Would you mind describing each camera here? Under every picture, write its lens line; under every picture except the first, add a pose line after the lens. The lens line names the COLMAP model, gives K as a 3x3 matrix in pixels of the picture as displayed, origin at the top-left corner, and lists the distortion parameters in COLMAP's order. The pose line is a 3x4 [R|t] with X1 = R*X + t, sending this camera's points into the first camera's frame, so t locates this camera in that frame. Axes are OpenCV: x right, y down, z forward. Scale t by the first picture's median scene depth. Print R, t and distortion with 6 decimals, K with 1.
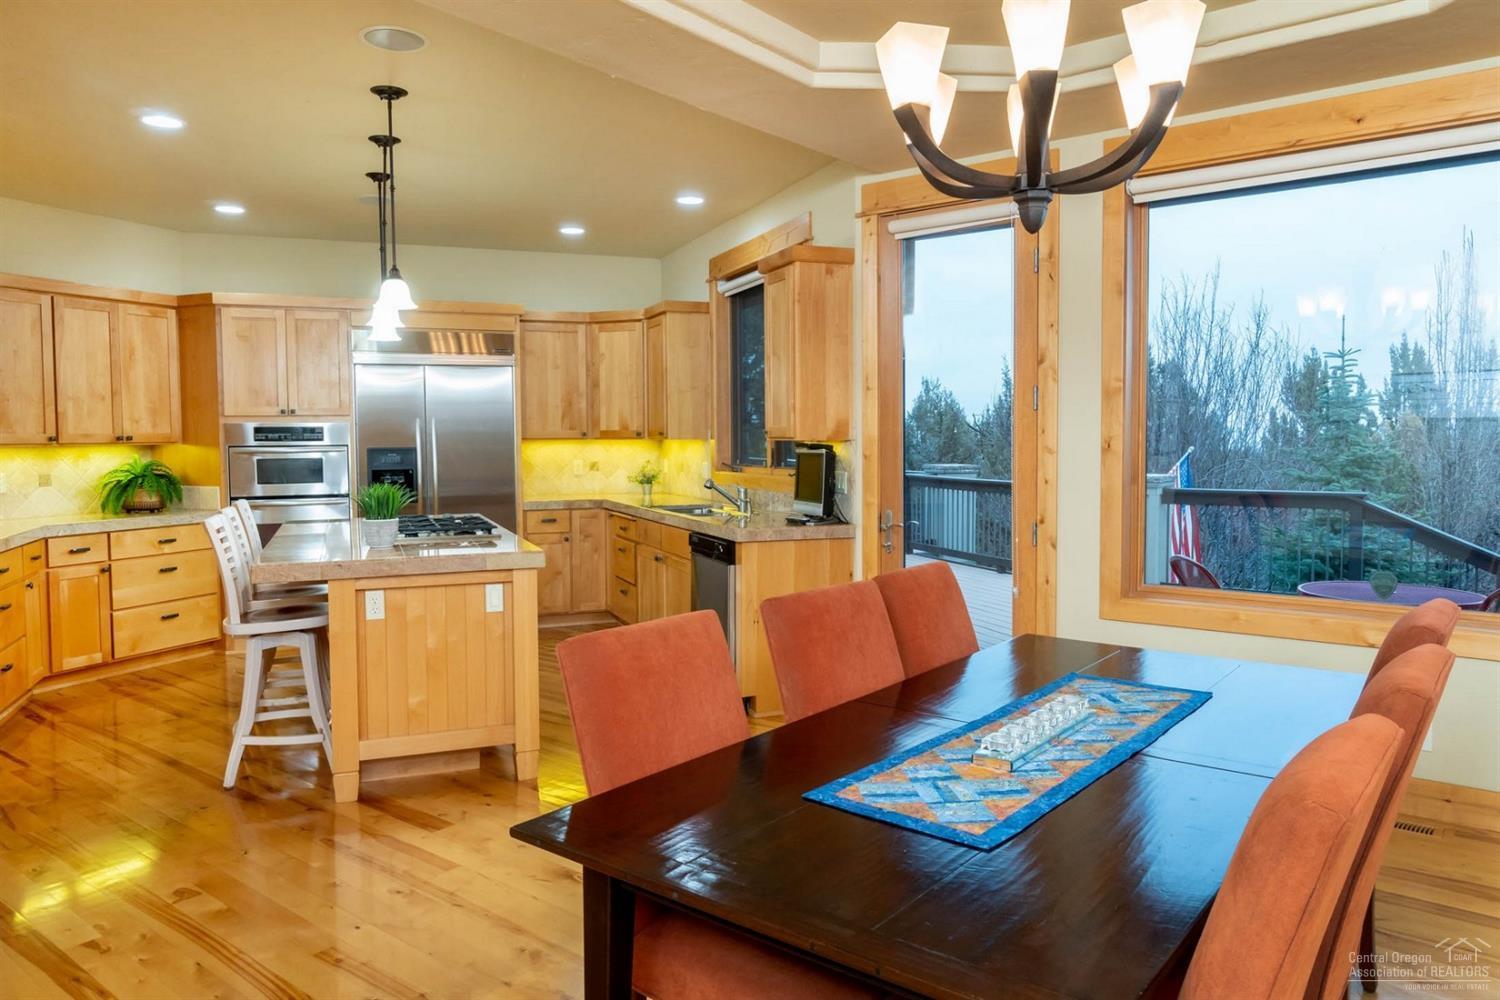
lens RADIAL K [[995.3, 0, 757.1], [0, 995.3, 476.3], [0, 0, 1]] dist [0.005214, -0.000605]
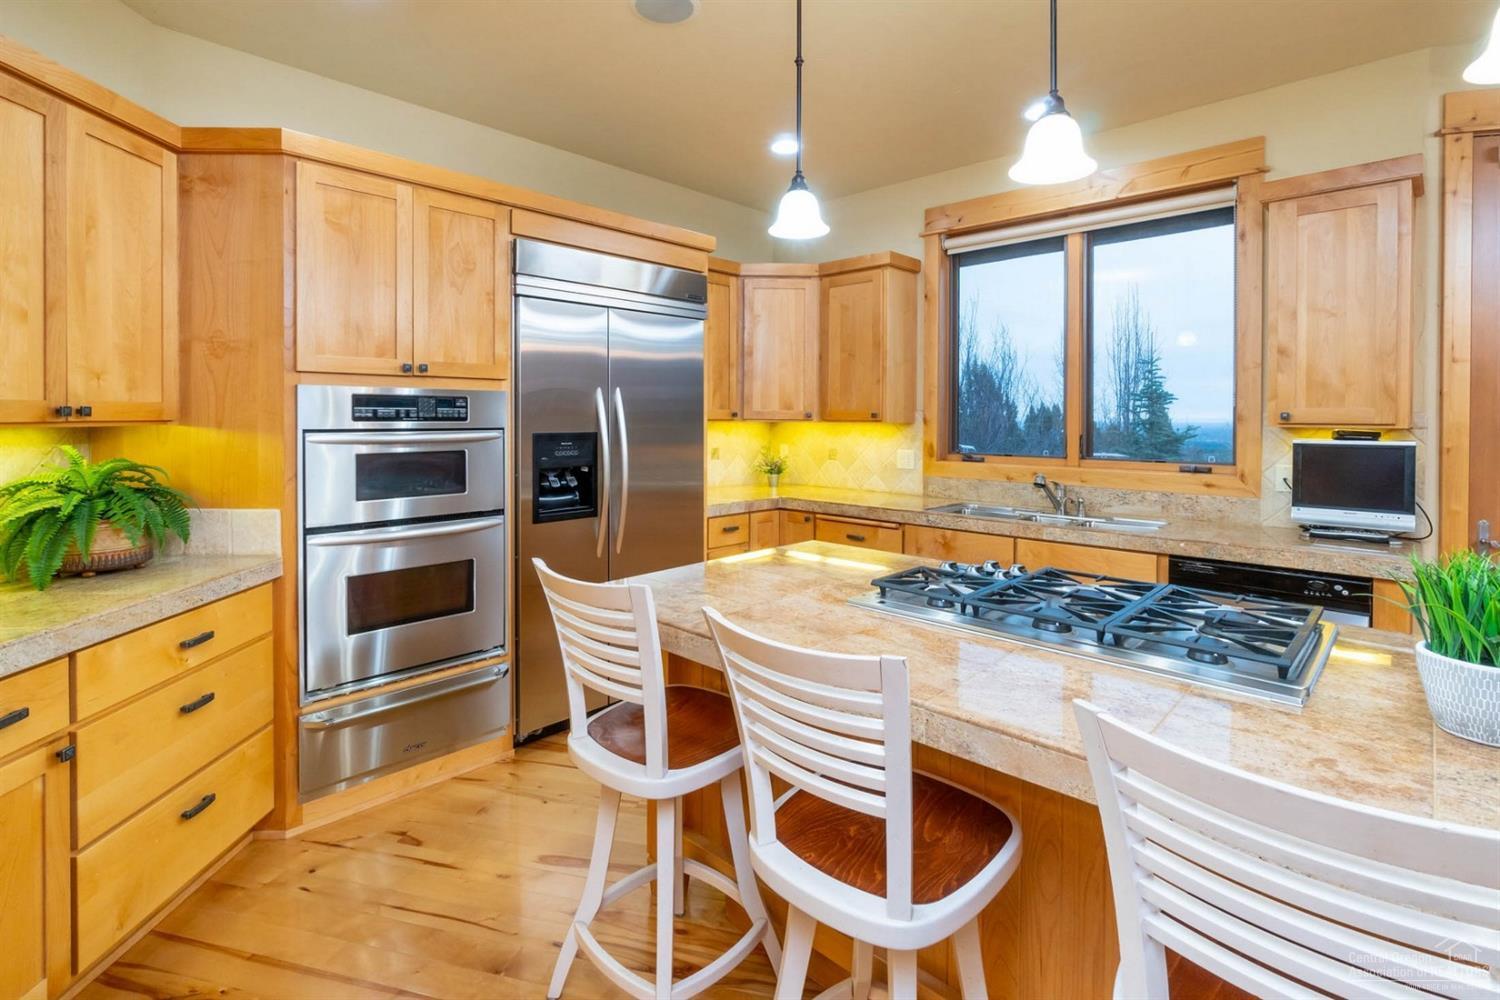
lens RADIAL K [[708.2, 0, 755.1], [0, 708.2, 423.4], [0, 0, 1]] dist [-0.001879, 0.000528]
pose [[0.913232, 0.007792, 0.407365, -0.454002], [0.005003, 0.999527, -0.030334, -0.020741], [-0.407409, 0.029740, 0.912762, 0.555151]]
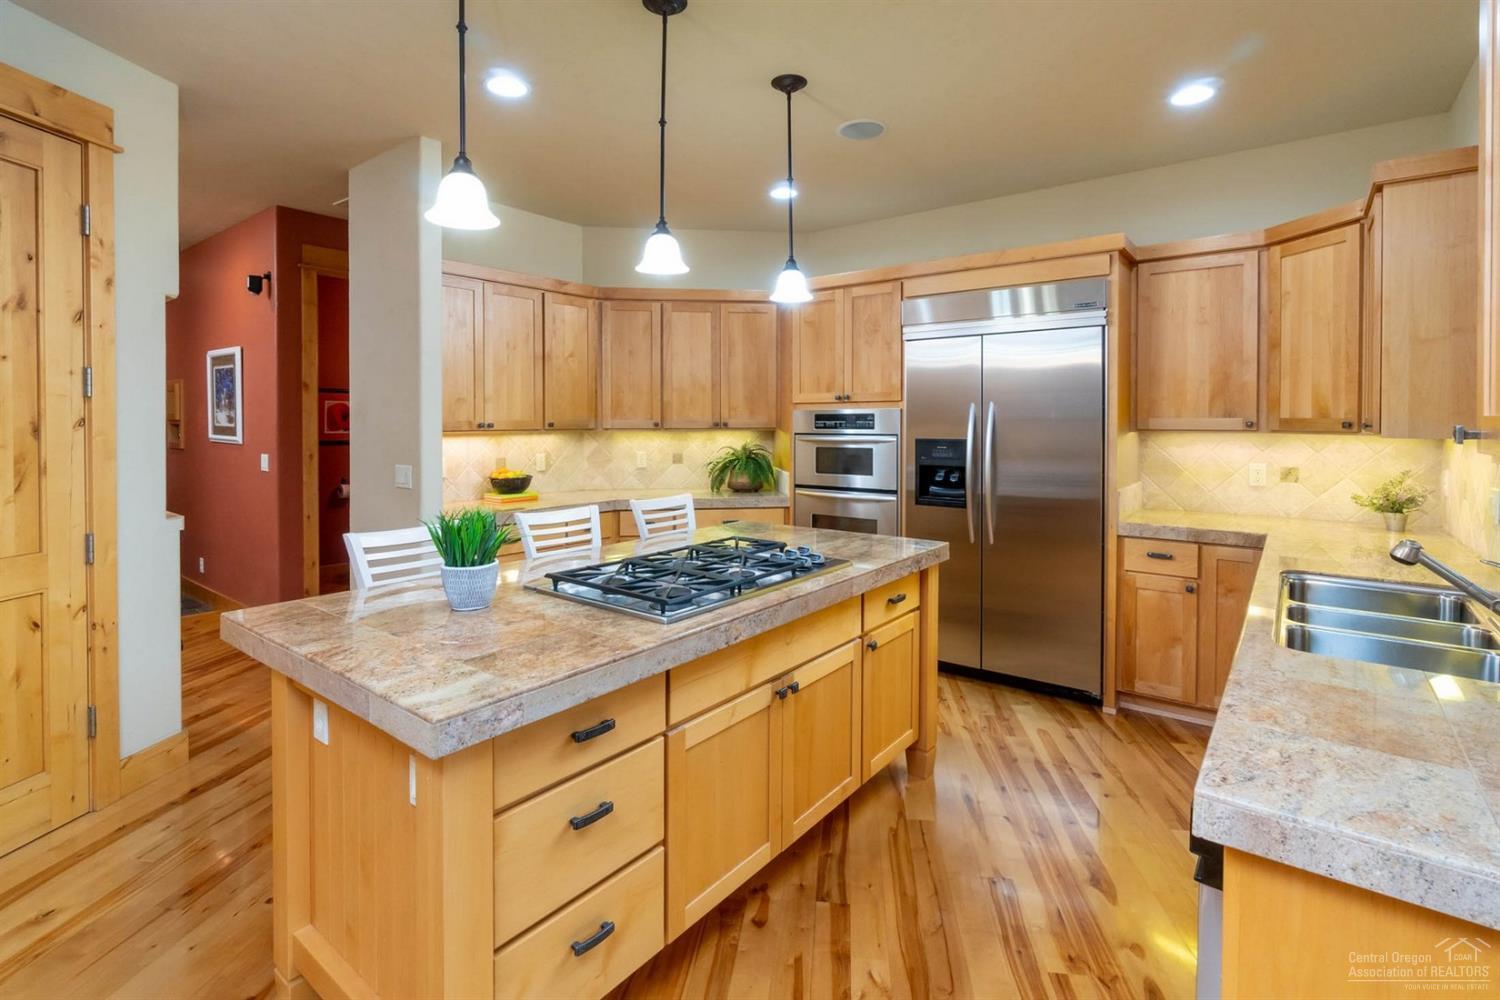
lens RADIAL K [[708.2, 0, 755.1], [0, 708.2, 423.4], [0, 0, 1]] dist [-0.001879, 0.000528]
pose [[0.508409, 0.009342, -0.861065, 0.061386], [-0.040697, 0.999084, -0.013189, -0.028106], [0.860154, 0.041748, 0.508324, 0.586620]]
